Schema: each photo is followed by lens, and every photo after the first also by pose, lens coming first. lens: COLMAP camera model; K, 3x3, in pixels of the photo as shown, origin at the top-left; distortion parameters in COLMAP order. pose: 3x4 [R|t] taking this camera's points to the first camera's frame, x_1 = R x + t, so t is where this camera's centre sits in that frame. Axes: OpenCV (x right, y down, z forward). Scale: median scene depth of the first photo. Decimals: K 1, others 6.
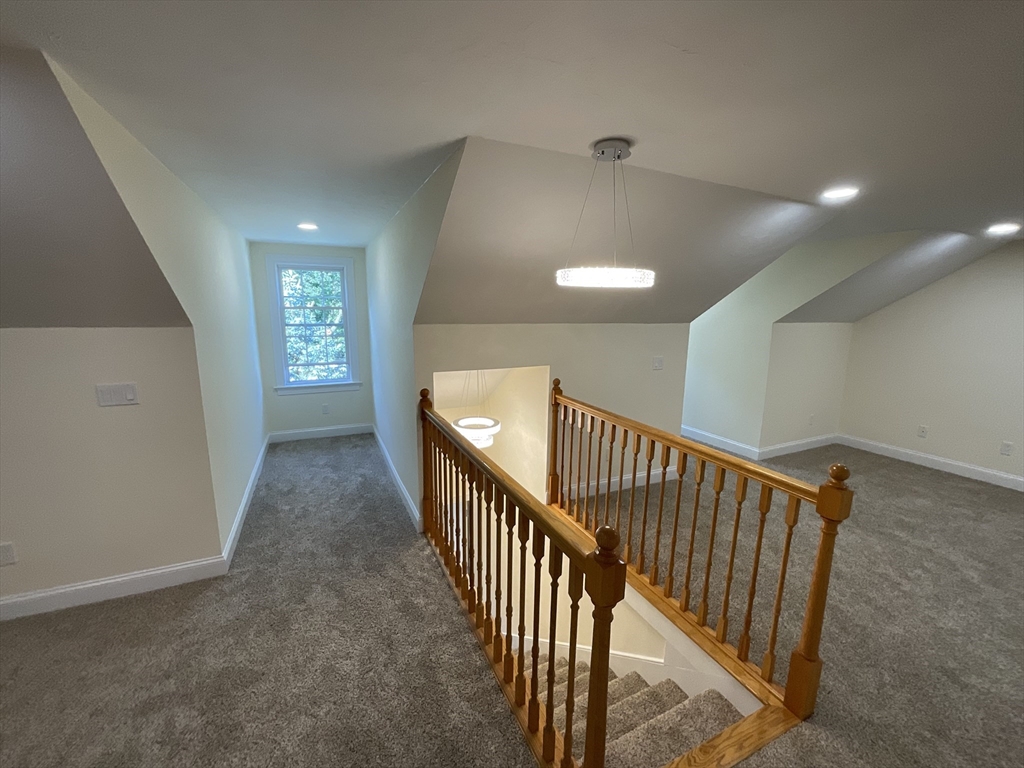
lens RADIAL K [[417.2, 0, 511.7], [0, 417.2, 383.5], [0, 0, 1]] dist [-0.000299, -0.000495]
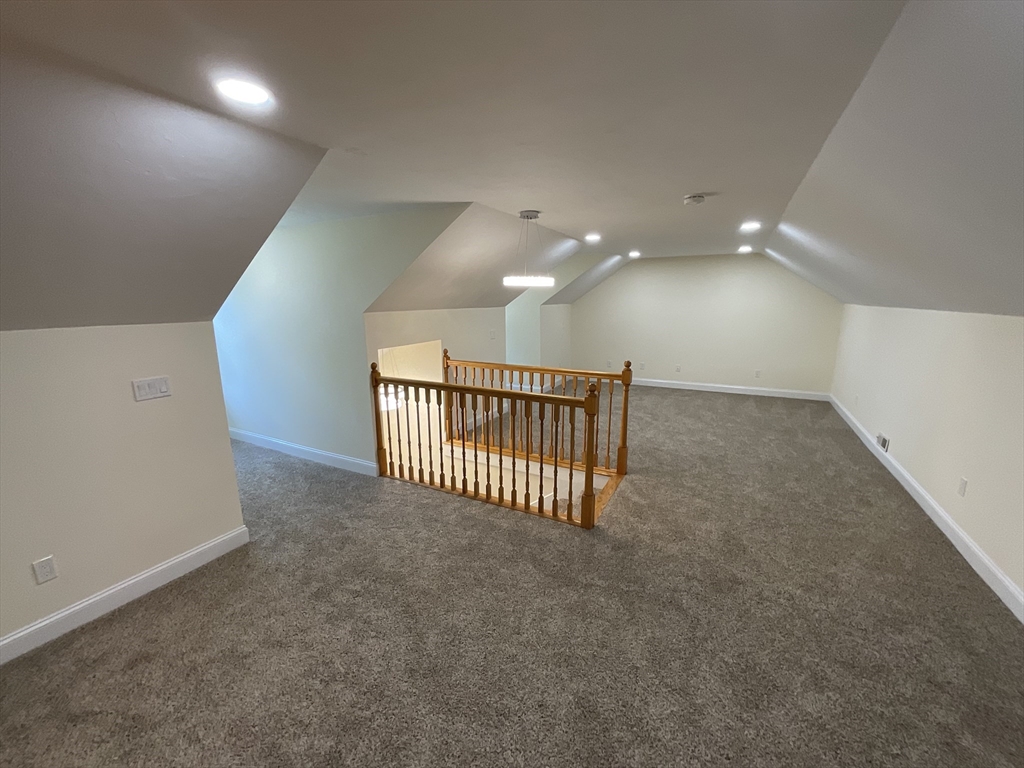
lens RADIAL K [[417.2, 0, 513.1], [0, 417.2, 382.5], [0, 0, 1]] dist [-0.000299, -0.000495]
pose [[0.794917, -0.138777, 0.590634, -0.695339], [0.124580, 0.990081, 0.064963, 0.047475], [-0.593790, 0.021941, 0.804321, -0.320715]]
